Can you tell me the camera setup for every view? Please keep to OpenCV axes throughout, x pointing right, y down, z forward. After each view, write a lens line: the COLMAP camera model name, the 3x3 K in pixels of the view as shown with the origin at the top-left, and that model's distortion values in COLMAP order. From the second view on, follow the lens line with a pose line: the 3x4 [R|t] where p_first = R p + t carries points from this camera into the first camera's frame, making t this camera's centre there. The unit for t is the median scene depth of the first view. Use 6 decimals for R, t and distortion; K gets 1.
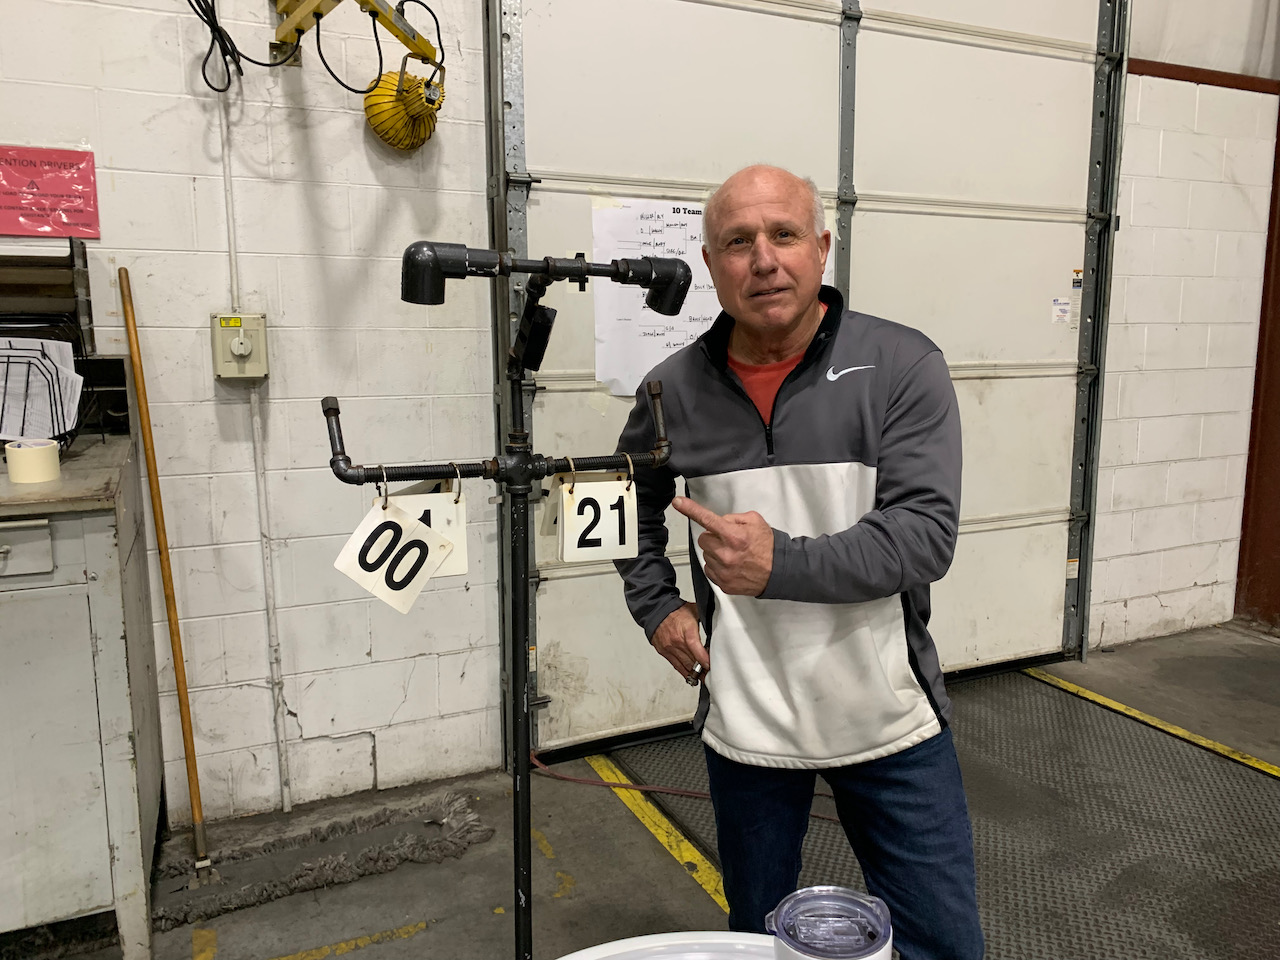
lens RADIAL K [[994.5, 0, 645.4], [0, 994.5, 474.1], [0, 0, 1]] dist [0.021582, -0.008081]
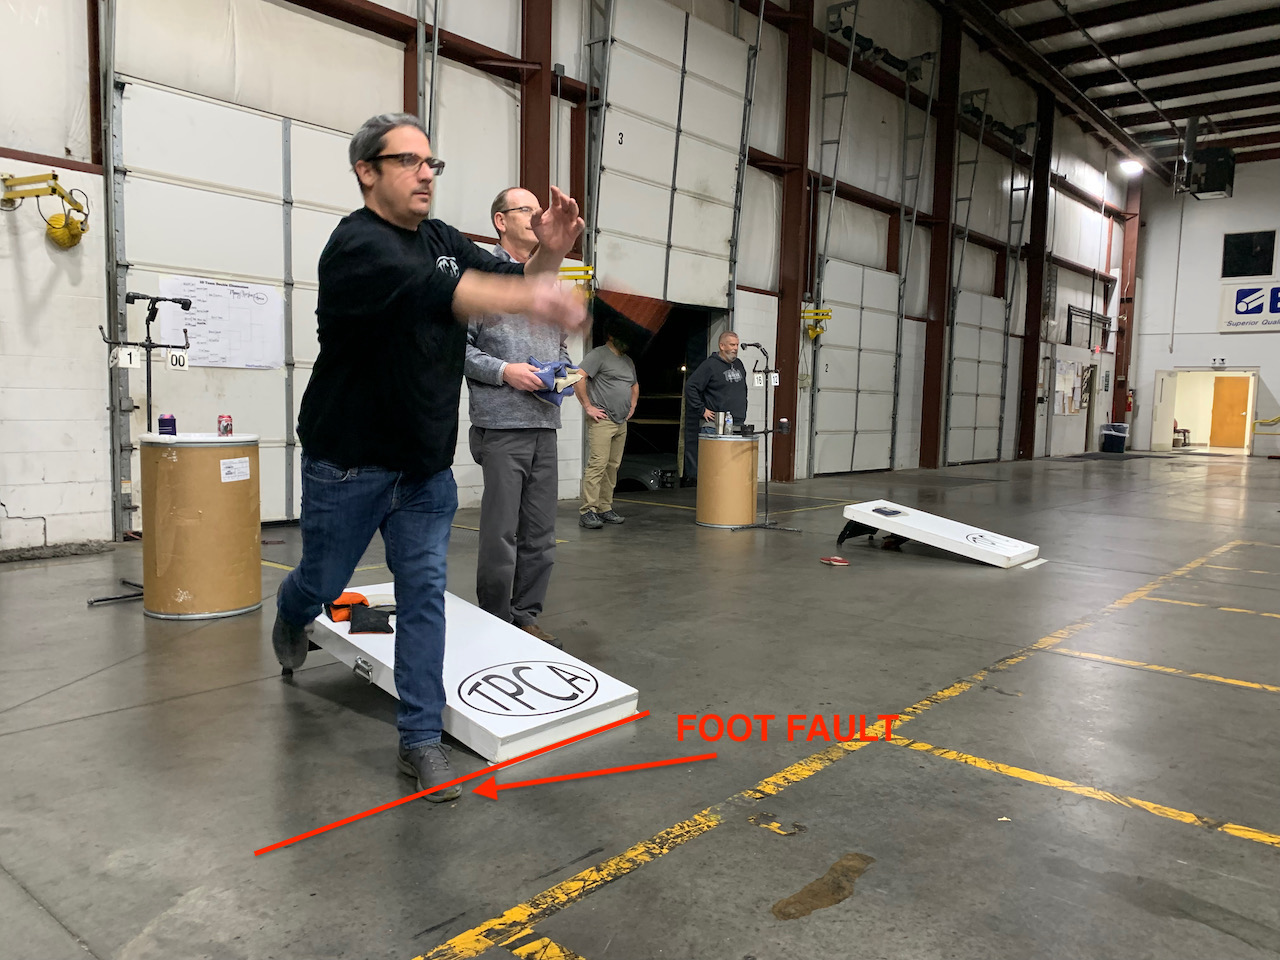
lens RADIAL K [[974.5, 0, 644.5], [0, 974.5, 478.7], [0, 0, 1]] dist [0.037040, -0.030660]
pose [[0.906478, -0.010919, 0.422111, -0.001687], [0.036447, 0.997958, -0.052456, 0.266009], [-0.420677, 0.062935, 0.905025, -1.129885]]
